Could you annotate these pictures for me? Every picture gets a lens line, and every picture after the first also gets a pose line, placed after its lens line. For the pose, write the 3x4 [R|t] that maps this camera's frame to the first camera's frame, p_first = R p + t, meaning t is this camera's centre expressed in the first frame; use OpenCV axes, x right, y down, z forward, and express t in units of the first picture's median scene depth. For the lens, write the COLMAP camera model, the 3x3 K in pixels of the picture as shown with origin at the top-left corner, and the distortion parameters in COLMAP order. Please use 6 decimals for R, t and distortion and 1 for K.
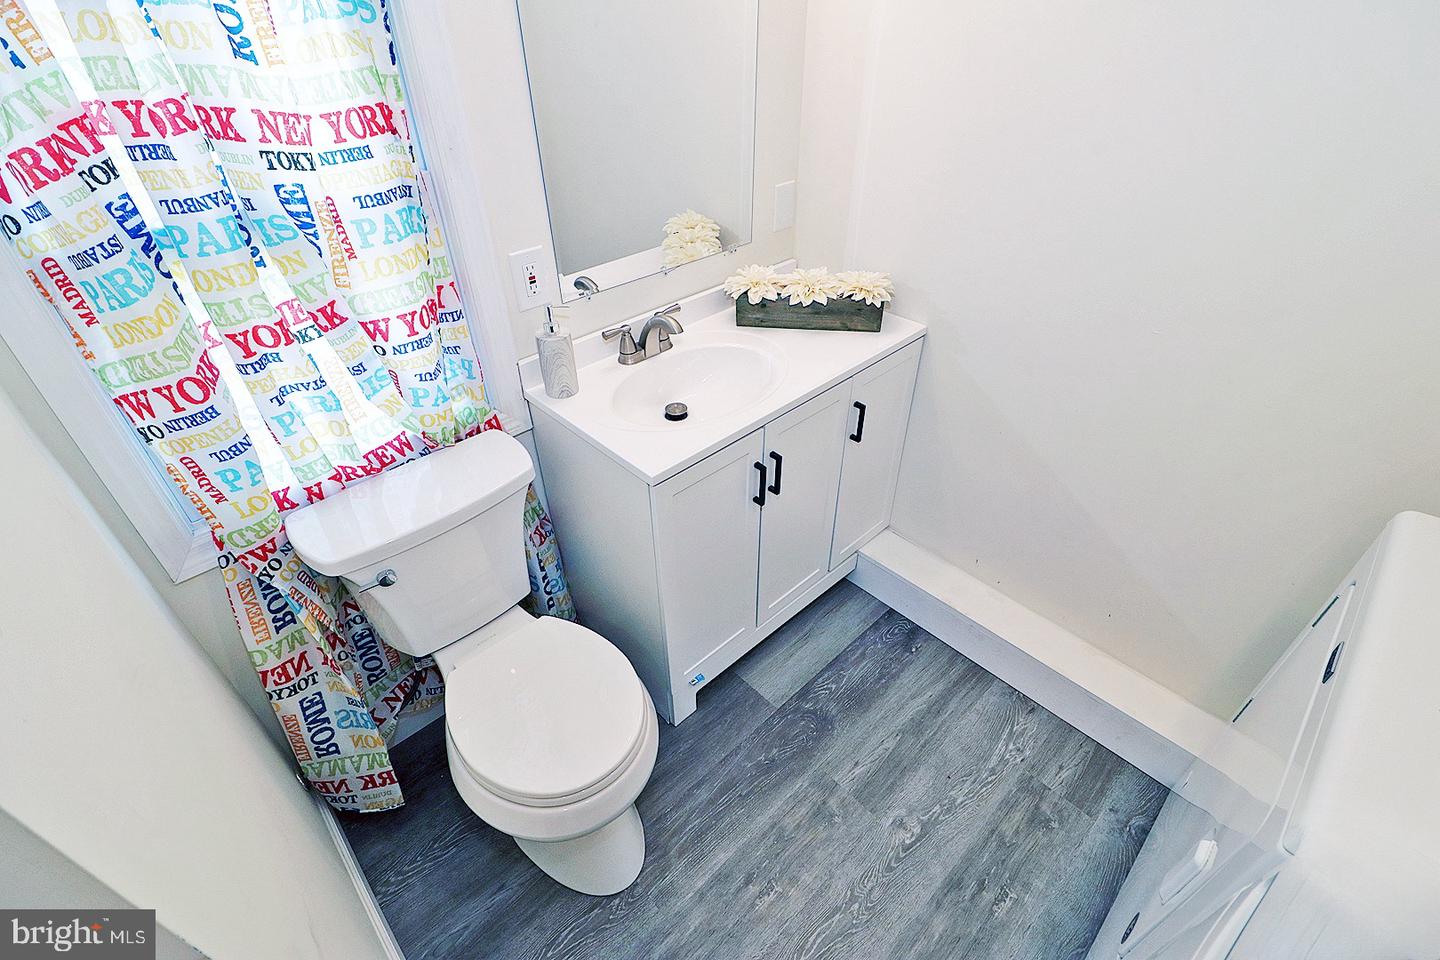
lens RADIAL K [[717.1, 0, 713.6], [0, 717.1, 460.5], [0, 0, 1]] dist [0.012199, -0.018129]
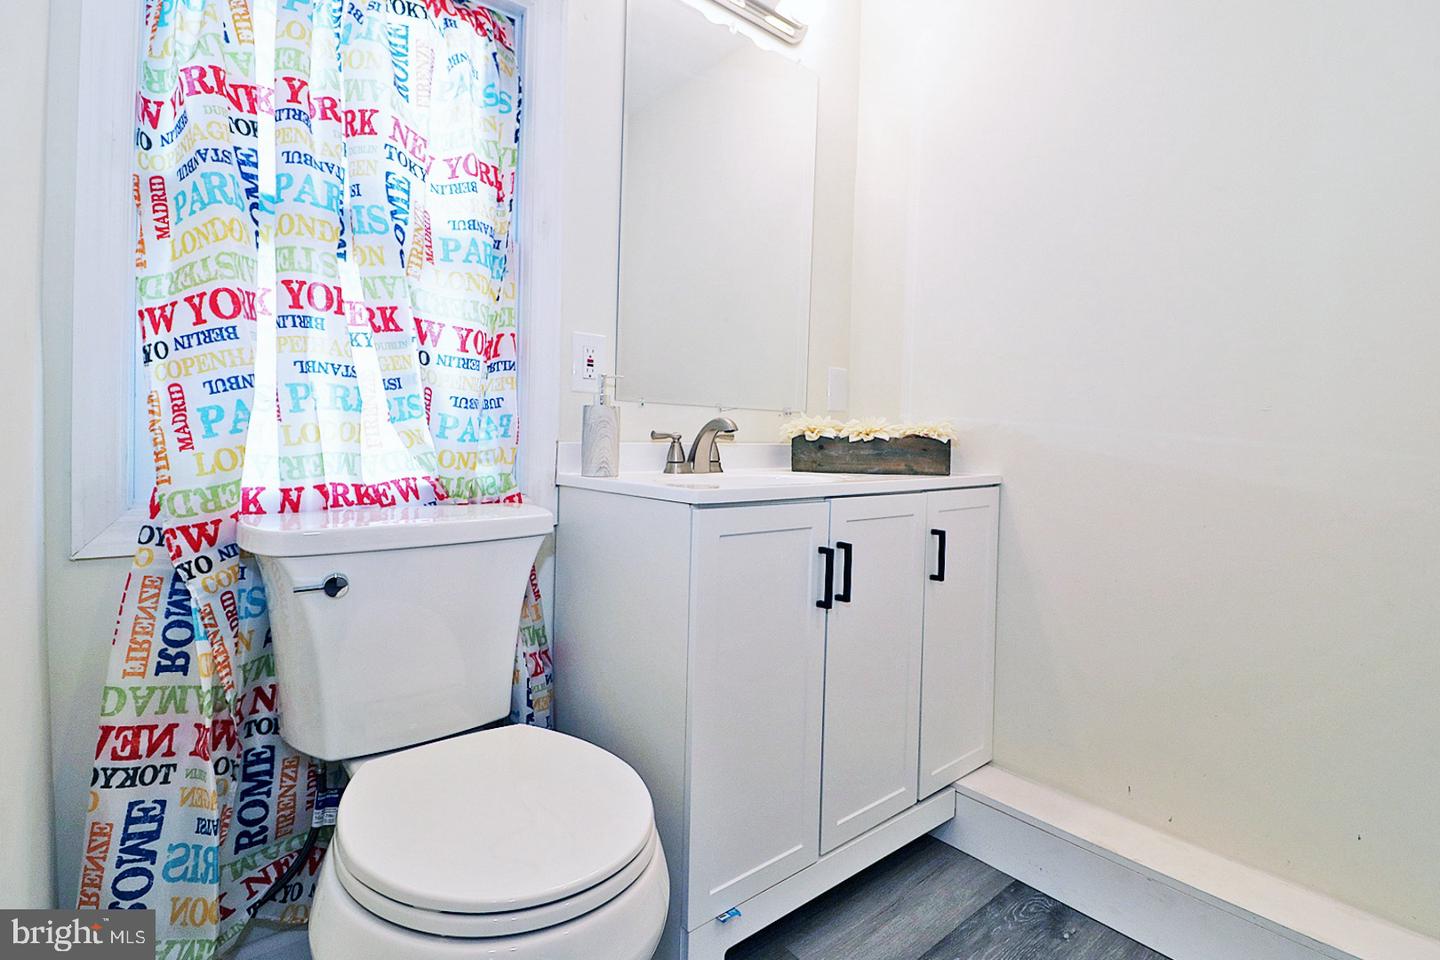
lens RADIAL K [[717.1, 0, 713.6], [0, 717.1, 460.5], [0, 0, 1]] dist [0.012199, -0.018129]
pose [[0.997479, 0.041361, -0.057670, -0.021543], [-0.068048, 0.788125, -0.611743, 0.495299], [0.020149, 0.614124, 0.788952, 0.332657]]
